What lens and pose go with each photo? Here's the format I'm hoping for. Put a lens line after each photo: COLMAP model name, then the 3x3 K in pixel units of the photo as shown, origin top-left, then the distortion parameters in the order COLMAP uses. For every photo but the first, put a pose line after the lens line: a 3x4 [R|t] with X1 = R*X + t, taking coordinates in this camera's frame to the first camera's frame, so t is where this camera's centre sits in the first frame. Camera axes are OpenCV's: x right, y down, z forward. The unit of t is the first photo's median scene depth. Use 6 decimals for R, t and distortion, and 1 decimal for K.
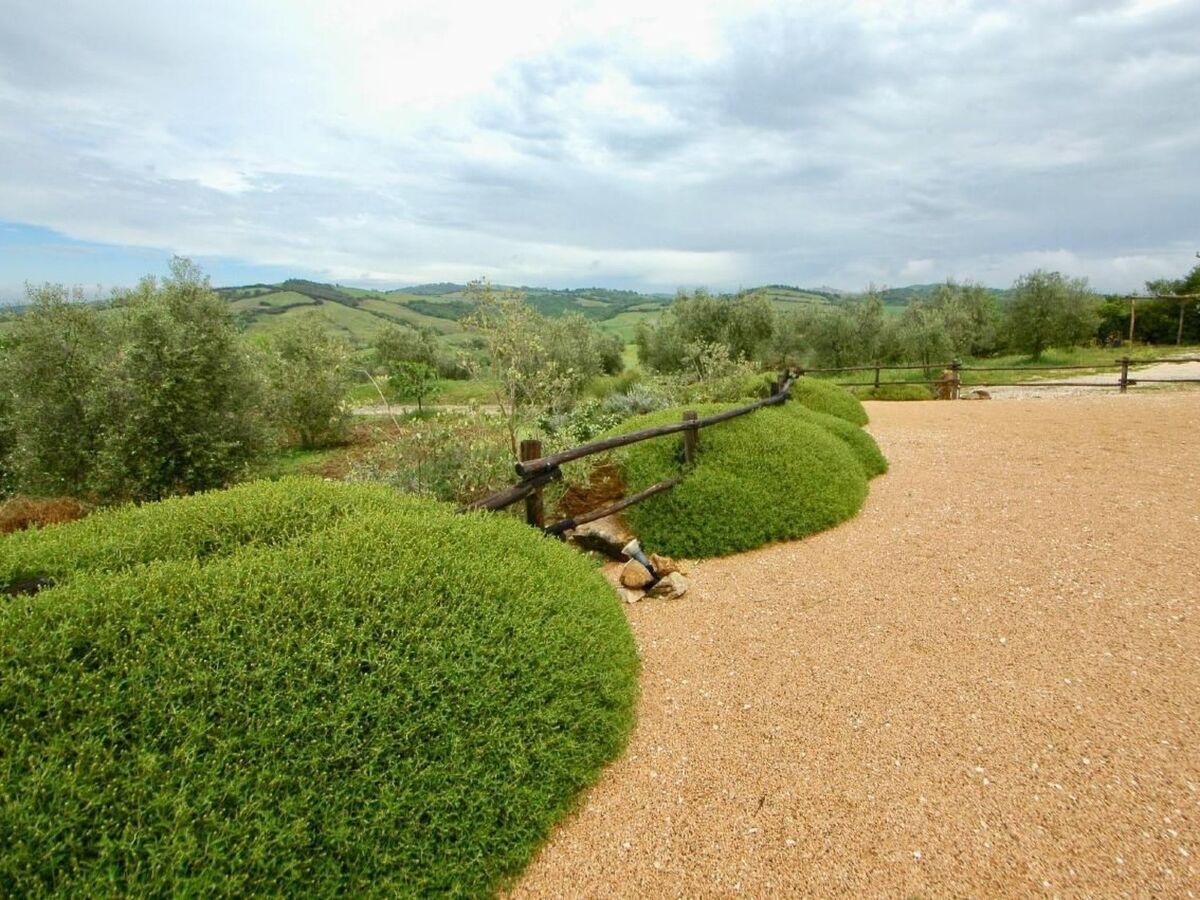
lens RADIAL K [[1438.1, 0, 600.0], [0, 1438.1, 450.0], [0, 0, 1]] dist [0.033740, 0.015410]
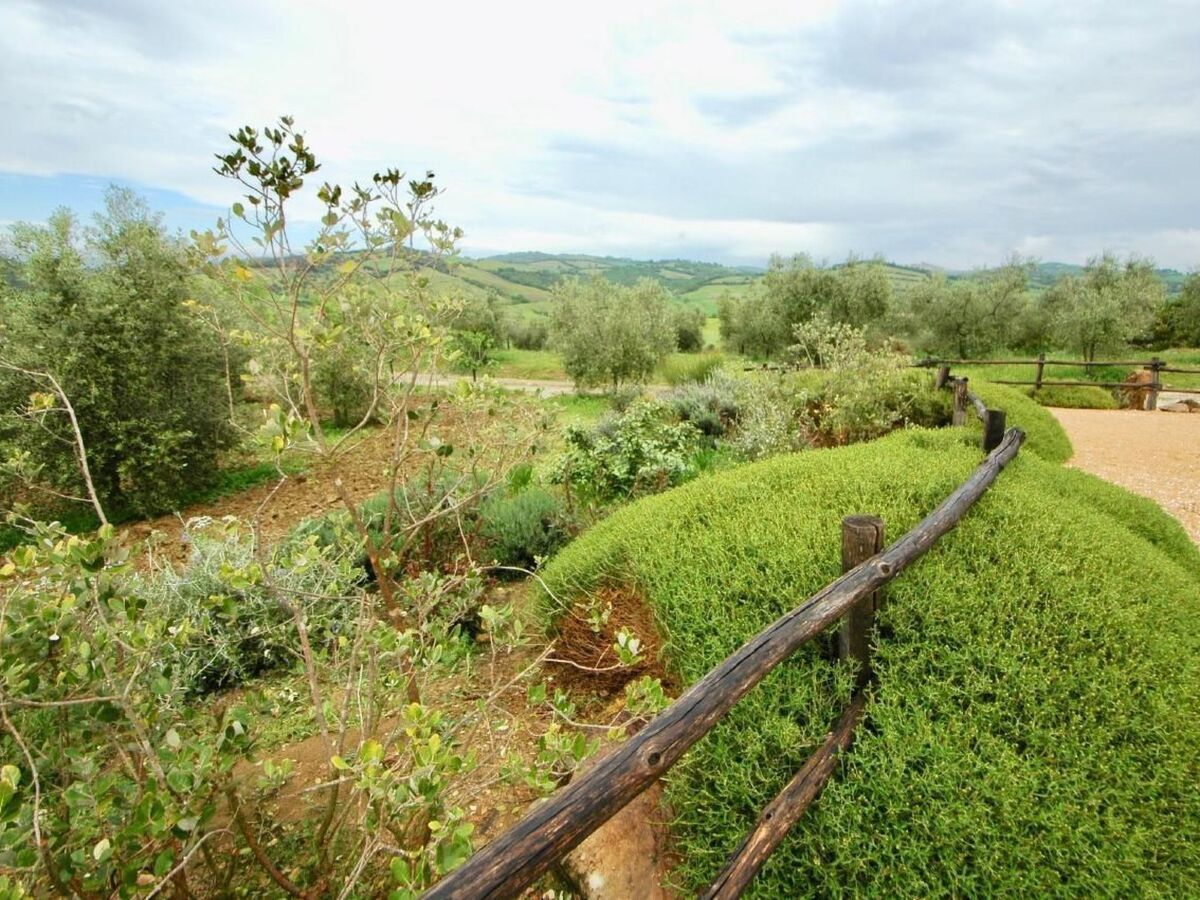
lens RADIAL K [[1099.1, 0, 600.0], [0, 1099.1, 450.0], [0, 0, 1]] dist [0.041274, -0.184039]
pose [[0.996189, 0.041261, -0.076849, 0.007189], [-0.037411, 0.998003, 0.050888, -0.022802], [0.078795, -0.047819, 0.995743, 0.291871]]
